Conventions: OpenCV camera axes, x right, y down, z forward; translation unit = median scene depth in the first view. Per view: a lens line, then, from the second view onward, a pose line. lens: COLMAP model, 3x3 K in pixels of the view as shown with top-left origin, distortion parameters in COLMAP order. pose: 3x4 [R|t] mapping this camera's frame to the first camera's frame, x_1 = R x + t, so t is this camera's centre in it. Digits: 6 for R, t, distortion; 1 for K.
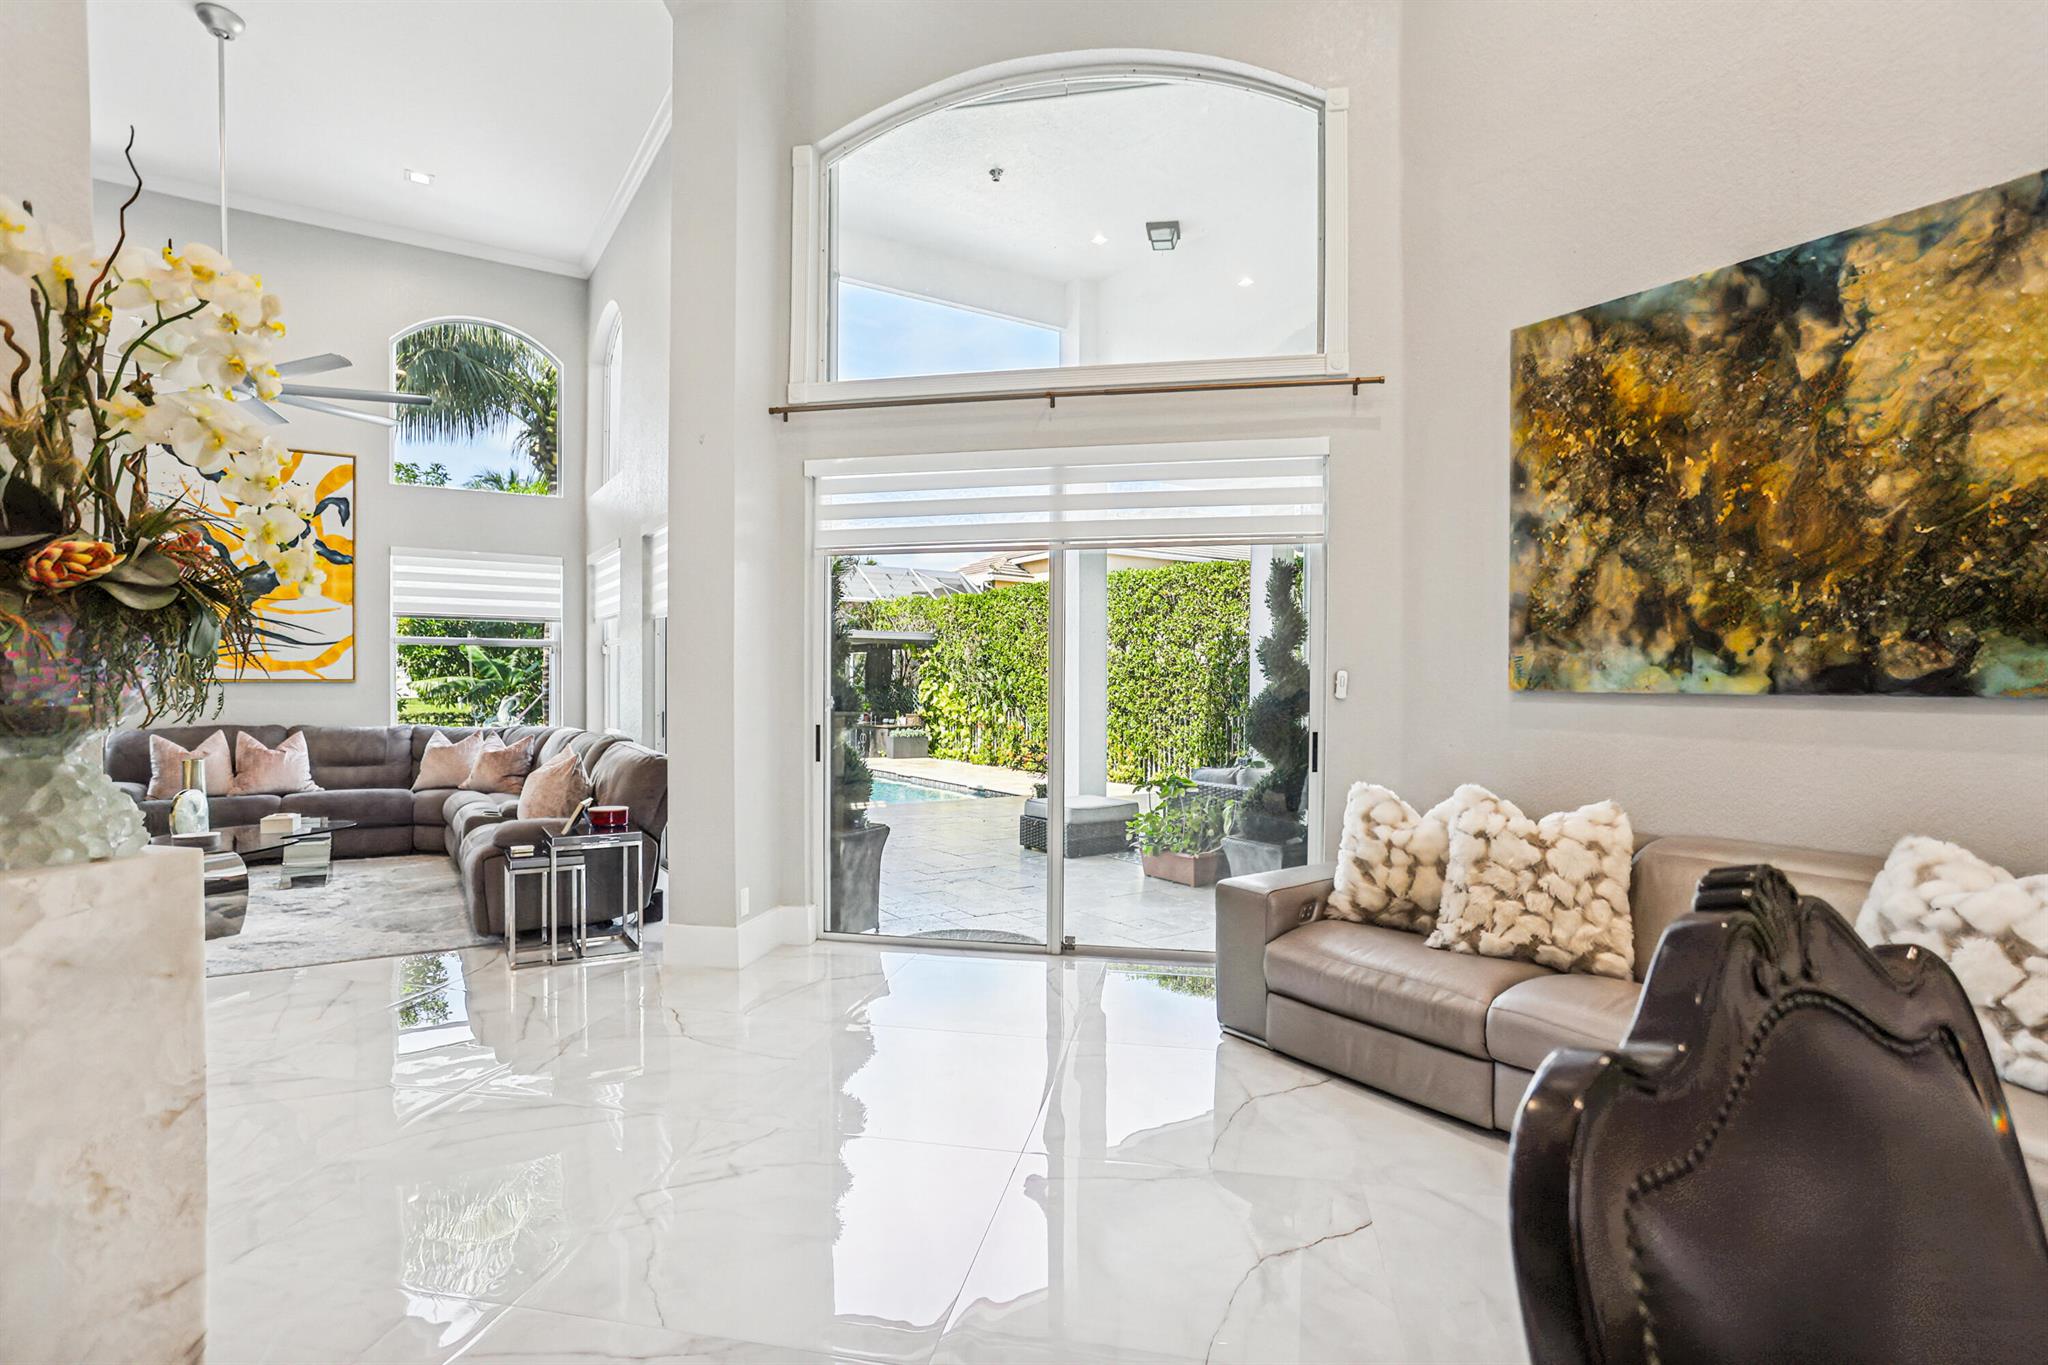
lens RADIAL K [[1005.8, 0, 1037.5], [0, 1005.8, 698.2], [0, 0, 1]] dist [-0.033772, 0.010558]
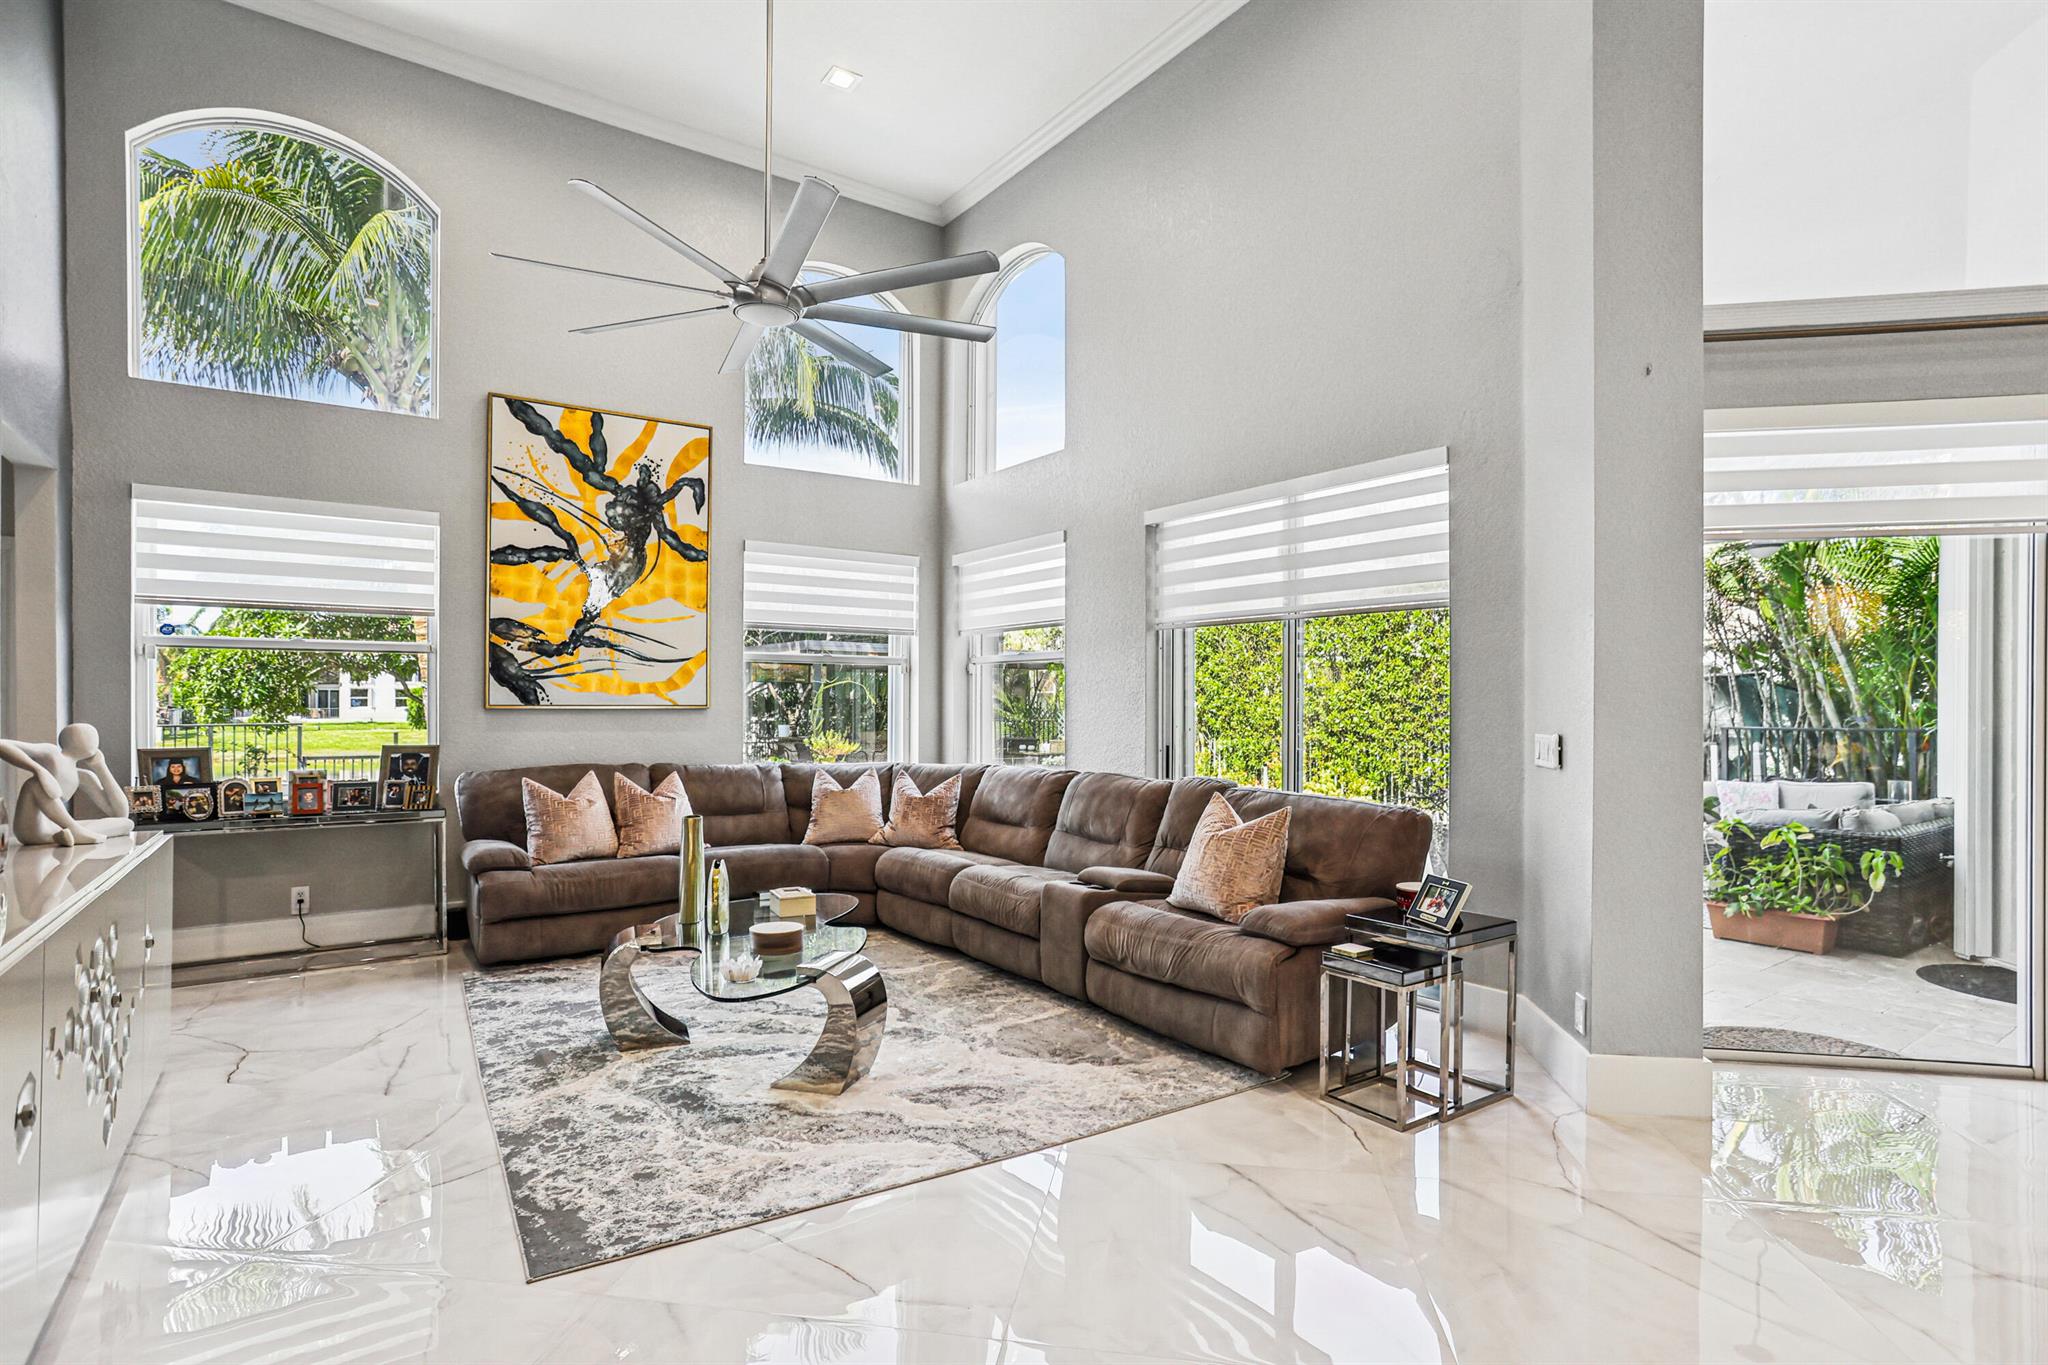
lens RADIAL K [[1005.8, 0, 1012.3], [0, 1005.8, 697.2], [0, 0, 1]] dist [-0.033772, 0.010558]
pose [[0.999476, -0.003578, 0.032163, -0.491920], [0.004375, 0.999685, -0.024730, -0.004573], [-0.032065, 0.024858, 0.999177, 0.193676]]
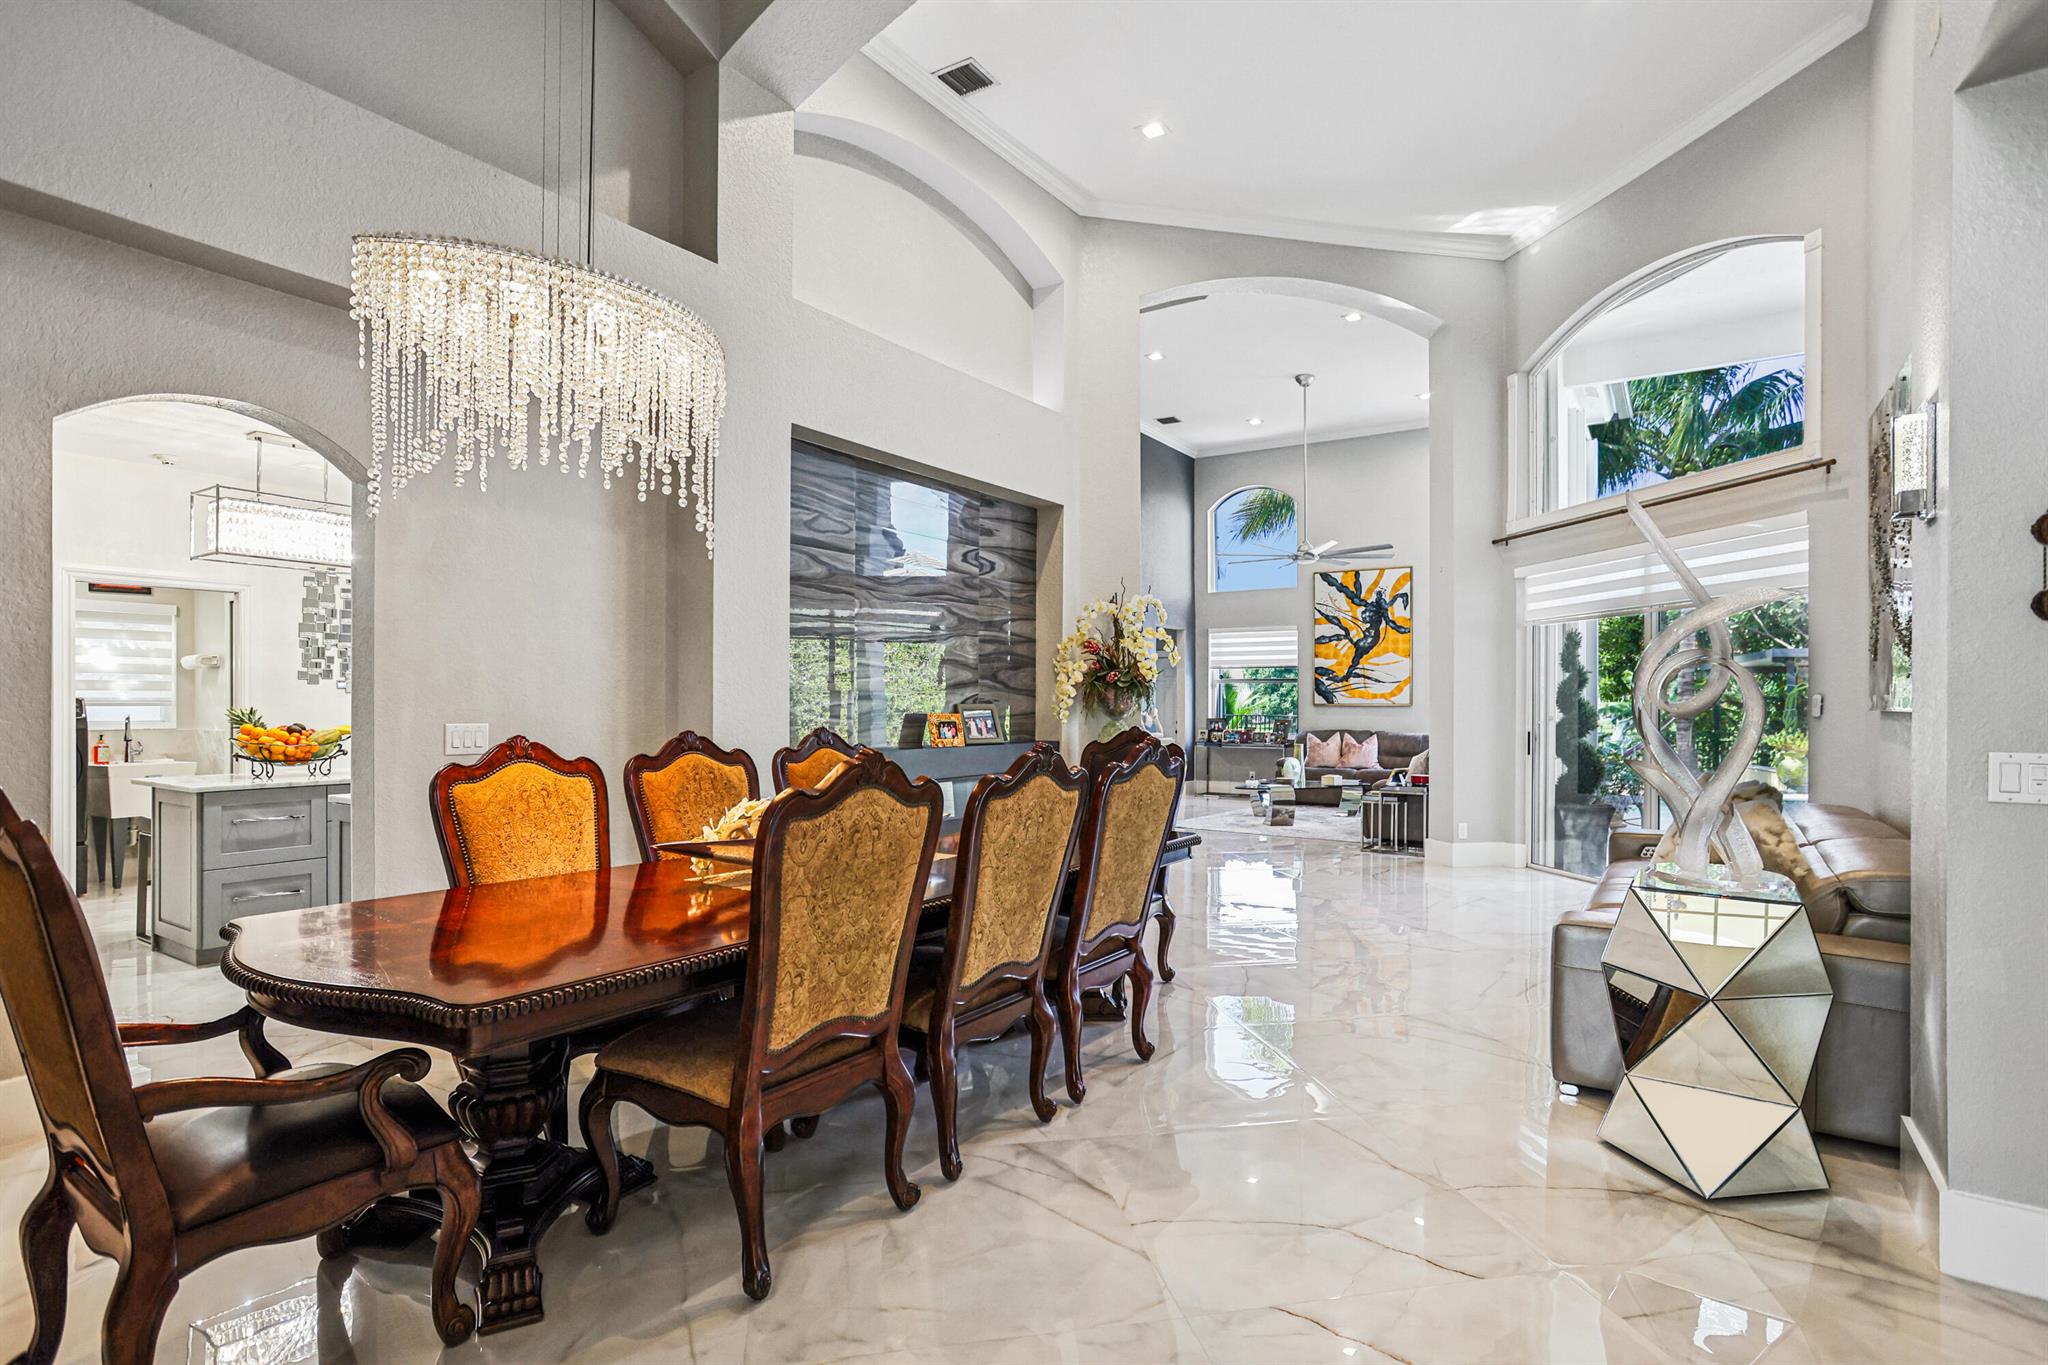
lens RADIAL K [[1005.8, 0, 1022.3], [0, 1005.8, 694.9], [0, 0, 1]] dist [-0.033772, 0.010558]
pose [[0.384770, -0.010870, -0.922949, 0.601887], [-0.015008, 0.999725, -0.018030, 0.005447], [0.922891, 0.020789, 0.384501, -0.222656]]
